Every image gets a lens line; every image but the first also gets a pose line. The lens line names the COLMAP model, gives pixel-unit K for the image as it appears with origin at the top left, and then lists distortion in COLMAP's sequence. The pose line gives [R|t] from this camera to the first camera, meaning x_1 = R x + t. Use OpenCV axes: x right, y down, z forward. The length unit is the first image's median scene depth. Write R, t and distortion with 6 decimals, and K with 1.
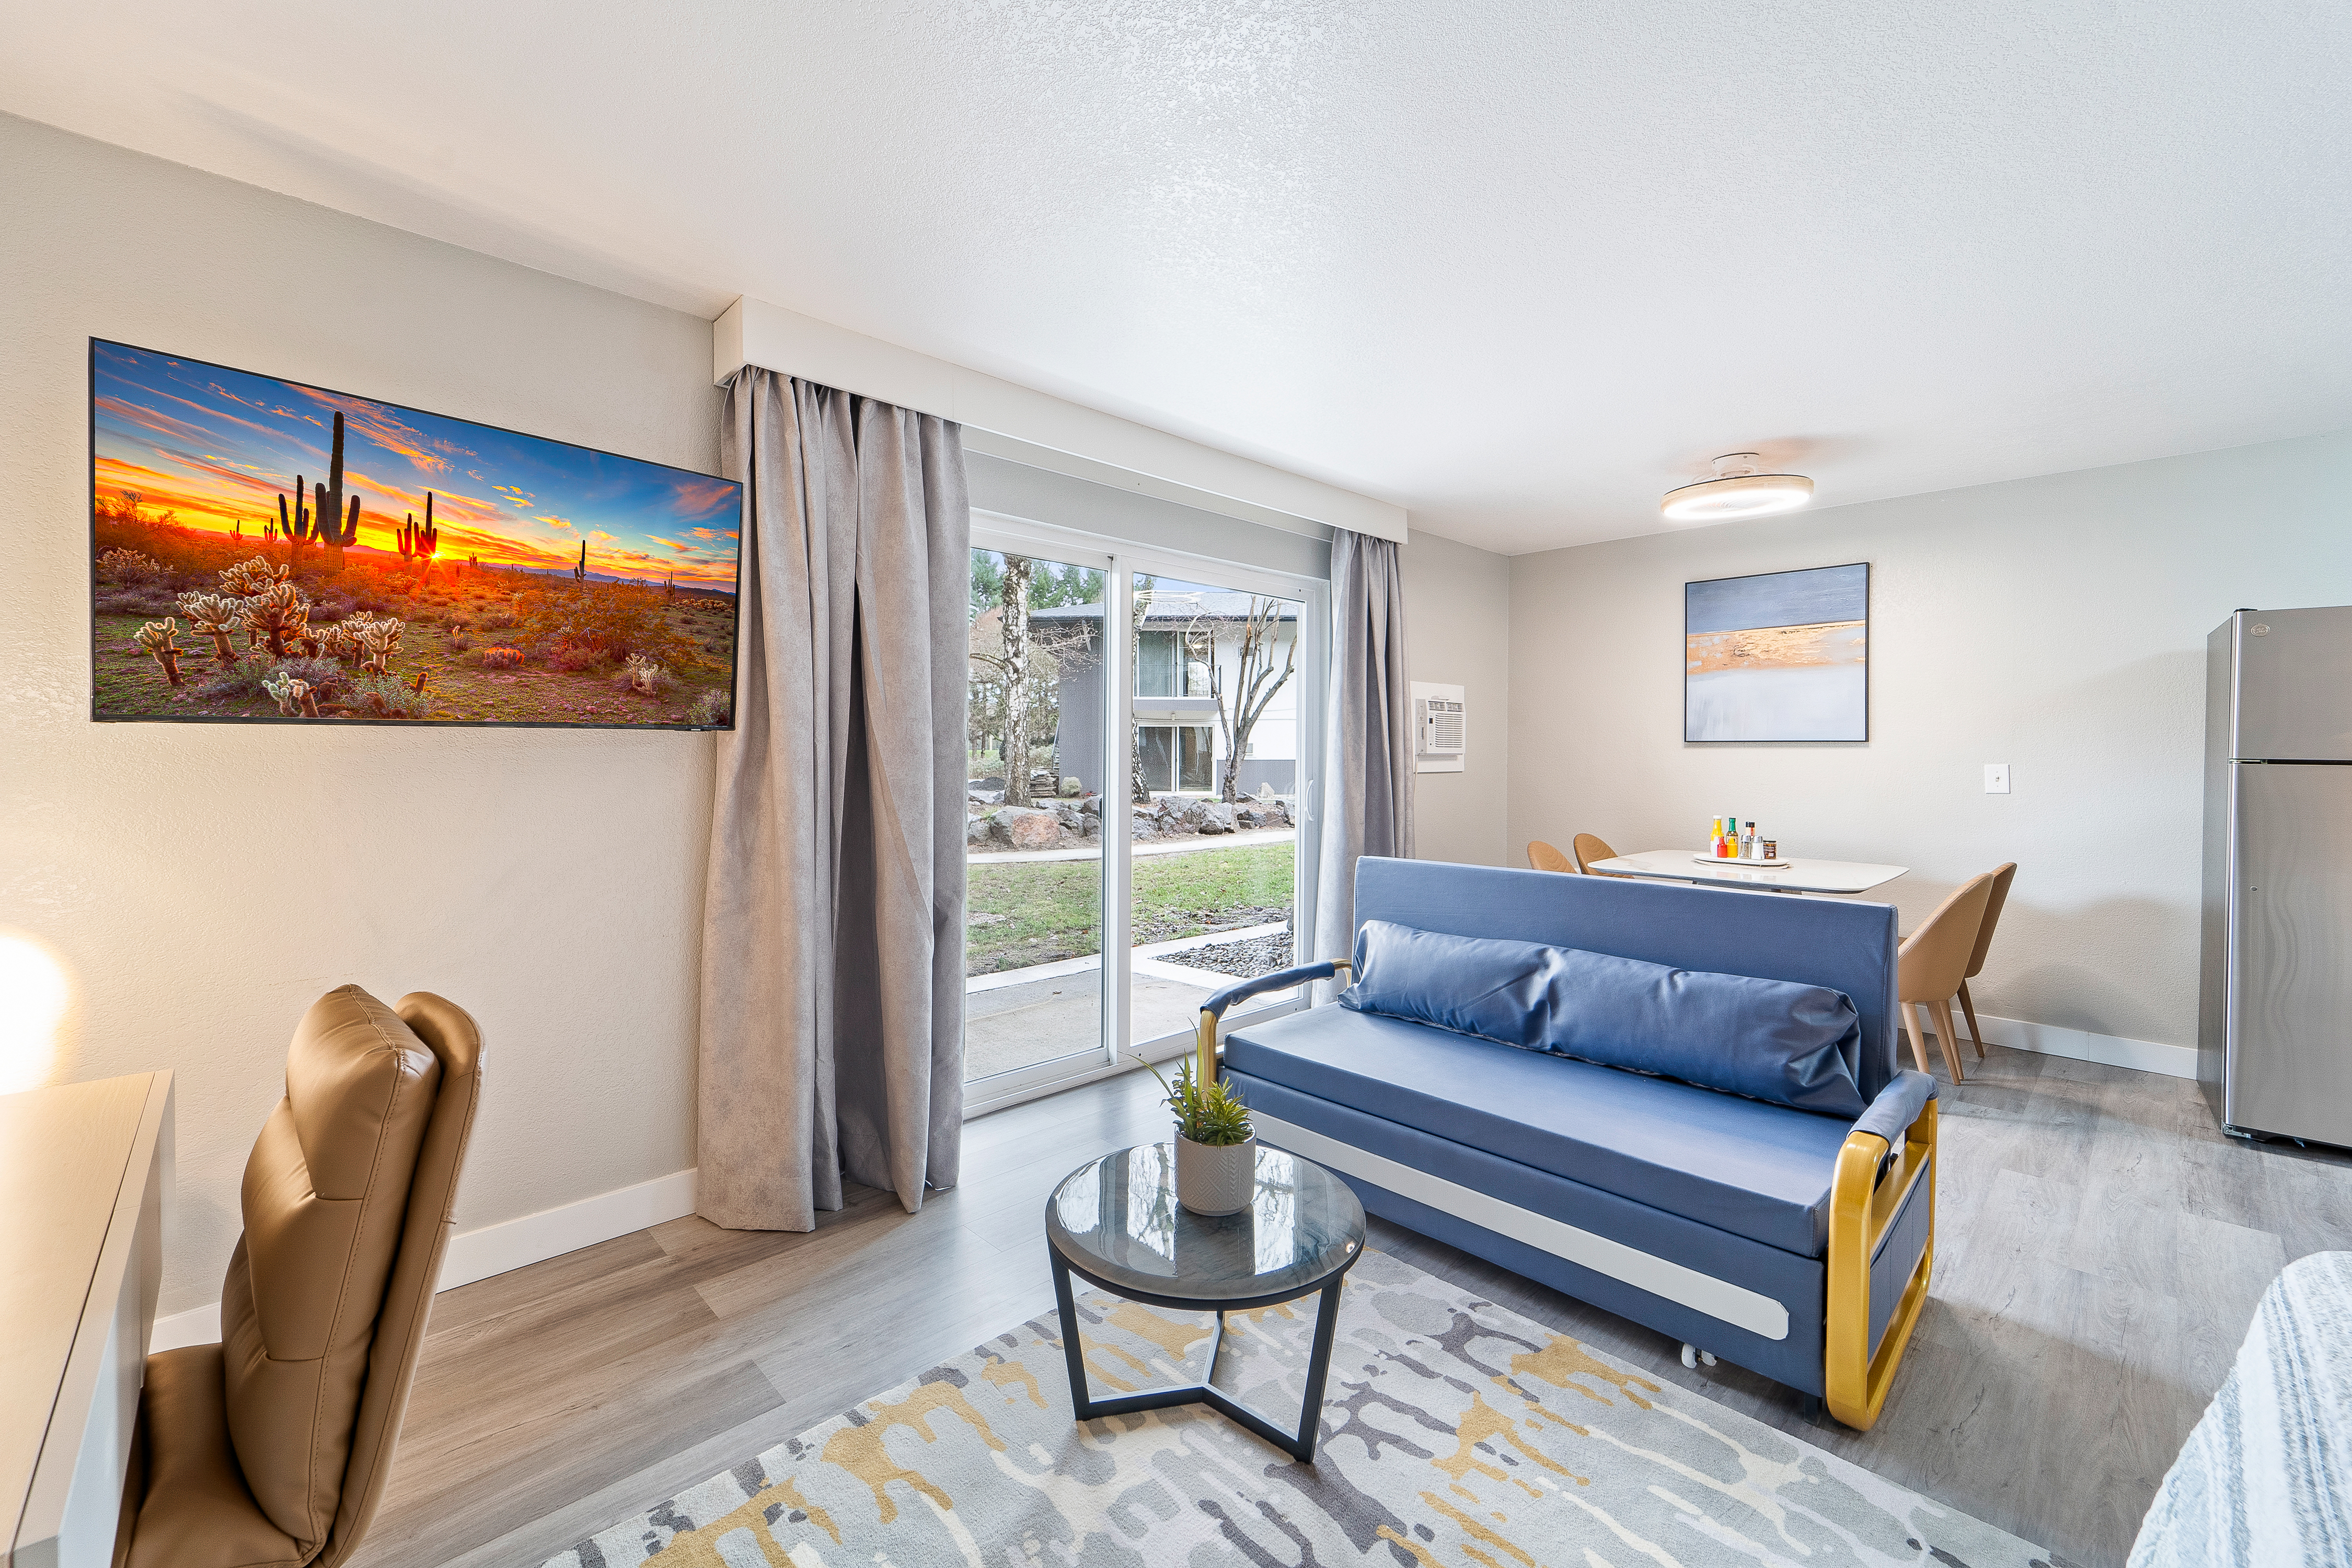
lens RADIAL K [[952.4, 0, 1186.2], [0, 952.4, 767.1], [0, 0, 1]] dist [0.003981, -0.001910]
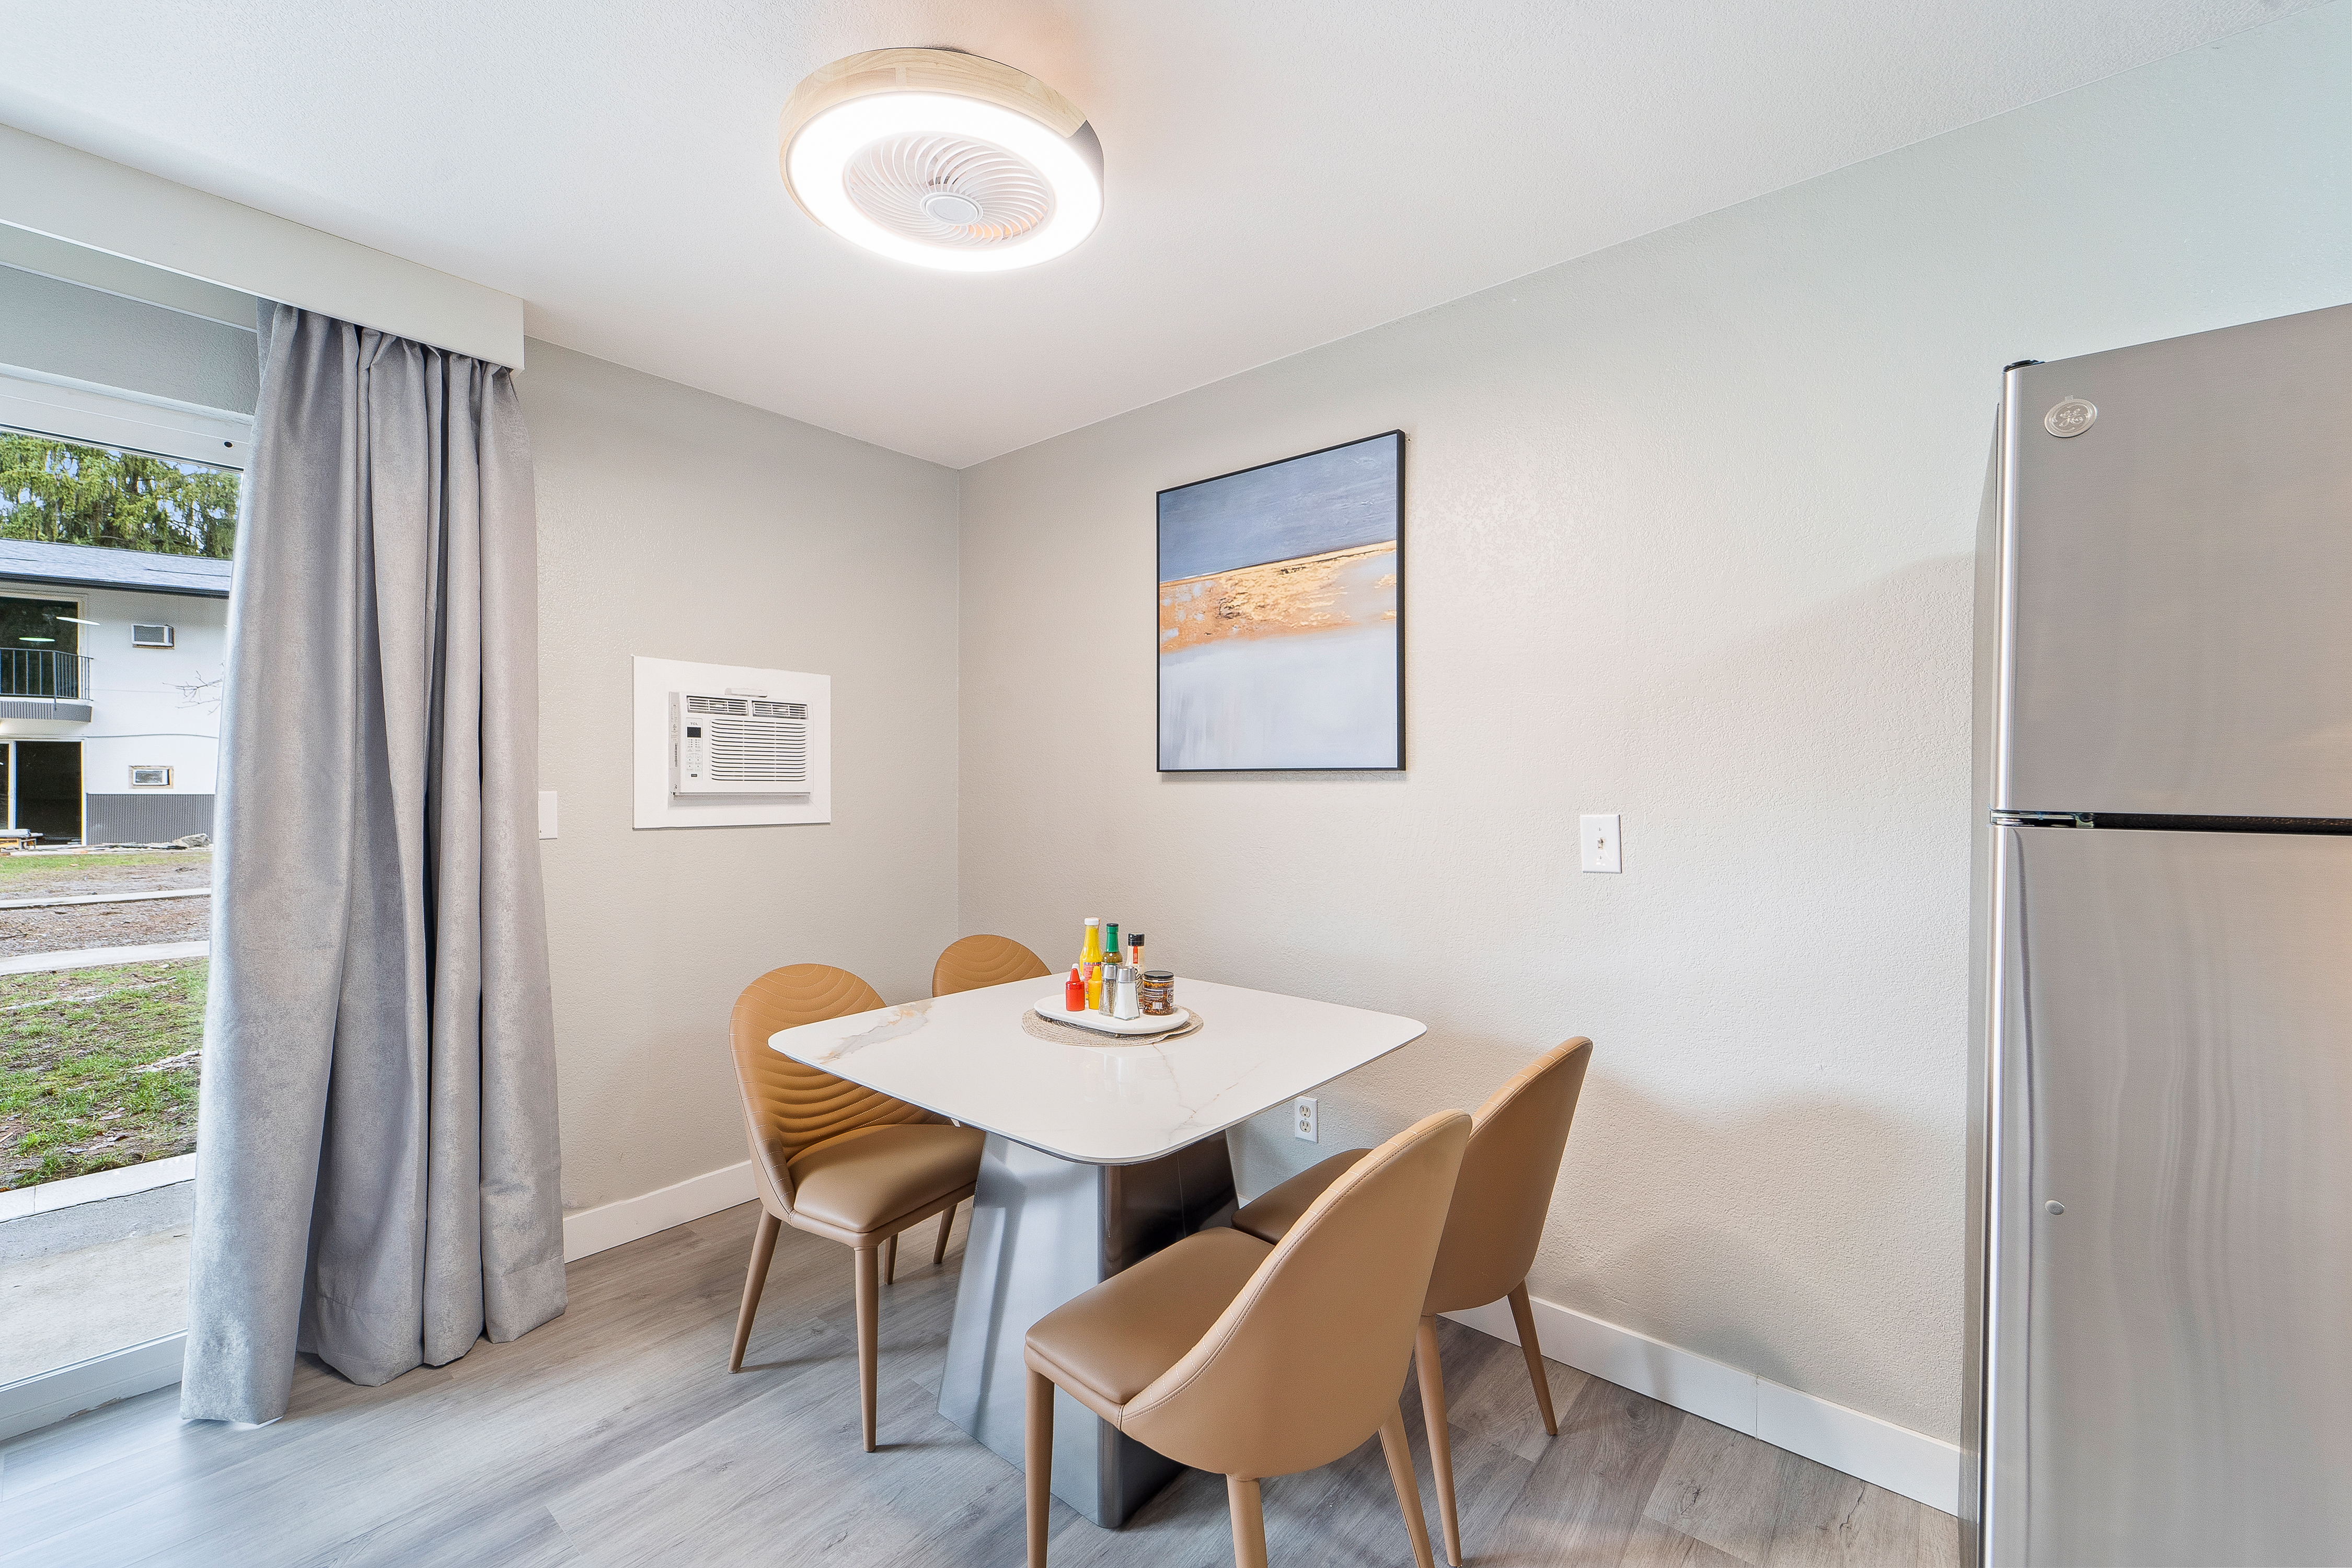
lens RADIAL K [[952.4, 0, 1192.6], [0, 952.4, 794.7], [0, 0, 1]] dist [0.003981, -0.001910]
pose [[0.995243, -0.000153, 0.097425, 0.582526], [0.001176, 0.999945, -0.010450, -0.008161], [-0.097418, 0.010515, 0.995188, 0.517542]]
